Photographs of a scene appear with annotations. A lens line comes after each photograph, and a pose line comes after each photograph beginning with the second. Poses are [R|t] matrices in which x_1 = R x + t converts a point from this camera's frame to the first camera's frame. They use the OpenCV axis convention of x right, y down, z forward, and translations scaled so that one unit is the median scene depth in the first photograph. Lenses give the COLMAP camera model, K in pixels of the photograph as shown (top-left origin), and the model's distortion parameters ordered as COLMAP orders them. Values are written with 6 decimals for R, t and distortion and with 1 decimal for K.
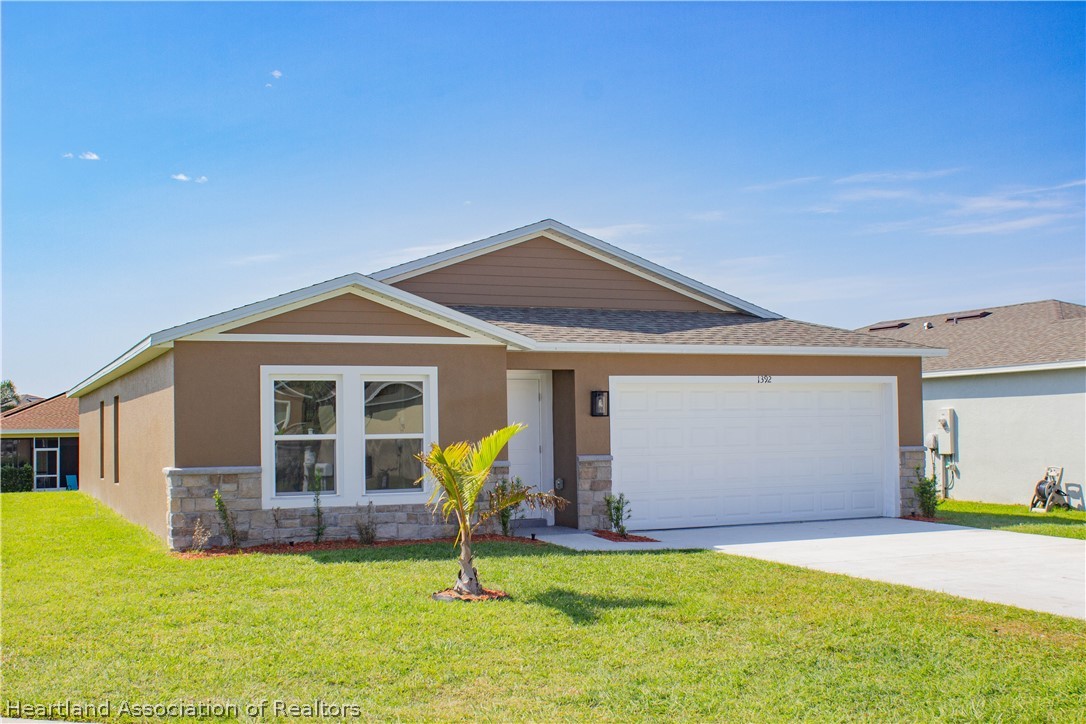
lens RADIAL K [[1245.6, 0, 544.8], [0, 1245.6, 413.0], [0, 0, 1]] dist [0.074286, -0.006554]
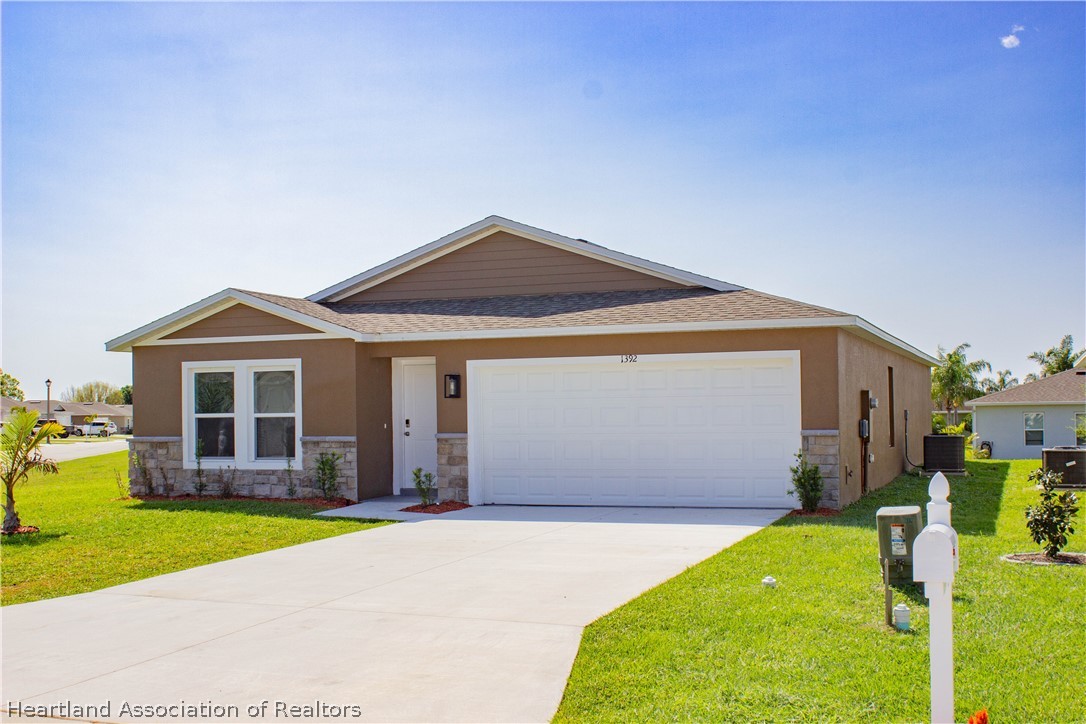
lens RADIAL K [[1208.5, 0, 538.7], [0, 1208.5, 400.7], [0, 0, 1]] dist [0.053109, 0.016676]
pose [[0.711583, 0.000641, -0.702602, 0.924276], [0.011594, 0.999853, 0.012654, -0.008085], [0.702507, -0.017151, 0.711471, 0.324175]]
